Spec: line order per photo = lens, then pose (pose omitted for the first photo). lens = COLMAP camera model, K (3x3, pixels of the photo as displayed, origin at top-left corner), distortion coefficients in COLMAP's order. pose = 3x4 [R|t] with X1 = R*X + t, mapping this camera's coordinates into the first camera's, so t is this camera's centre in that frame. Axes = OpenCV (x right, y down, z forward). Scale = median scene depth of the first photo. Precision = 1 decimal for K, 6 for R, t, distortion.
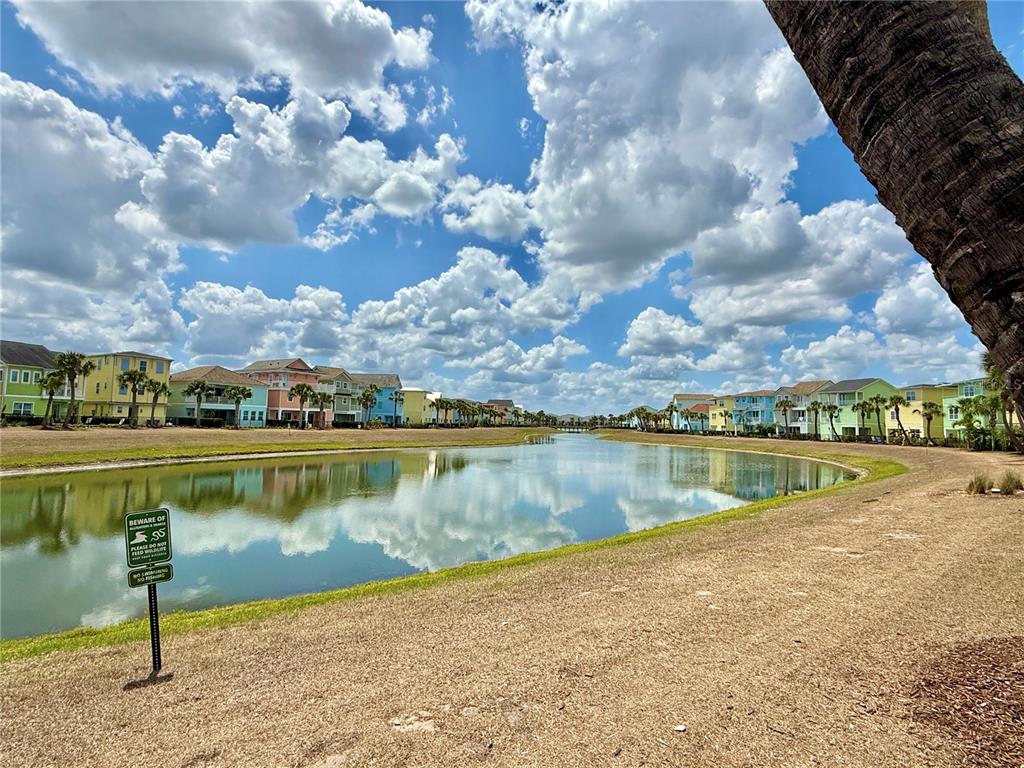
lens RADIAL K [[513.0, 0, 509.1], [0, 513.0, 384.2], [0, 0, 1]] dist [-0.000594, -0.000571]
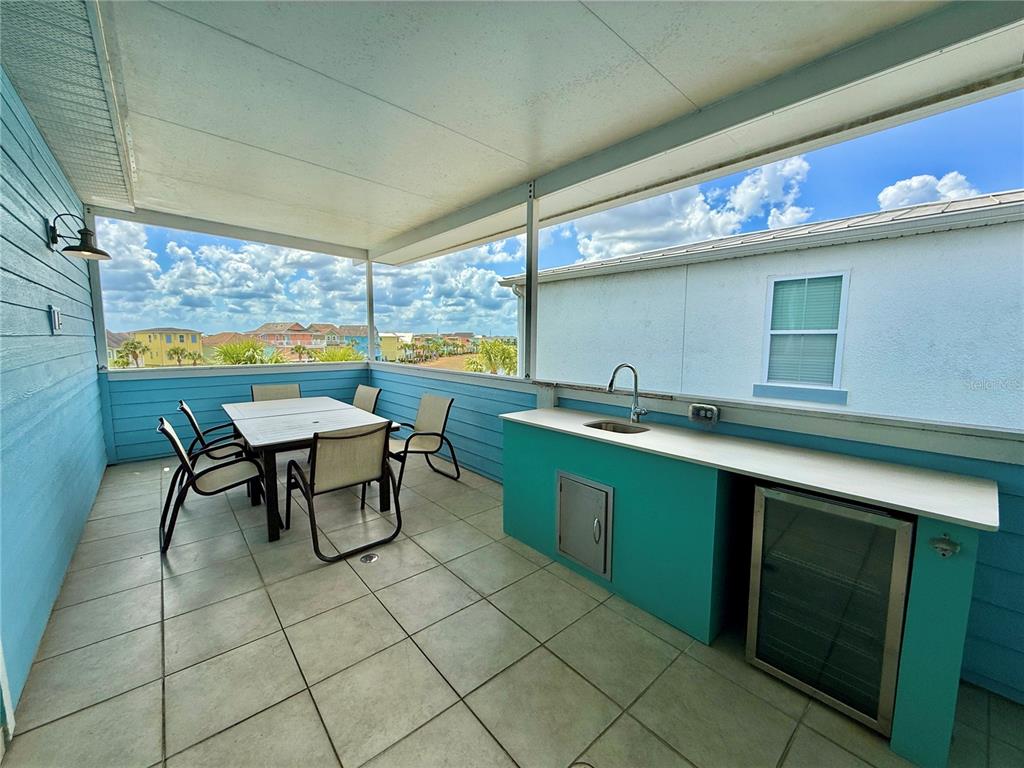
lens RADIAL K [[408.1, 0, 509.0], [0, 408.1, 383.4], [0, 0, 1]] dist [0.000087, -0.000082]
pose [[0.998350, -0.026014, 0.051187, 0.111672], [0.016114, 0.982591, 0.185083, -0.090416], [-0.055111, -0.183953, 0.981389, -0.156357]]
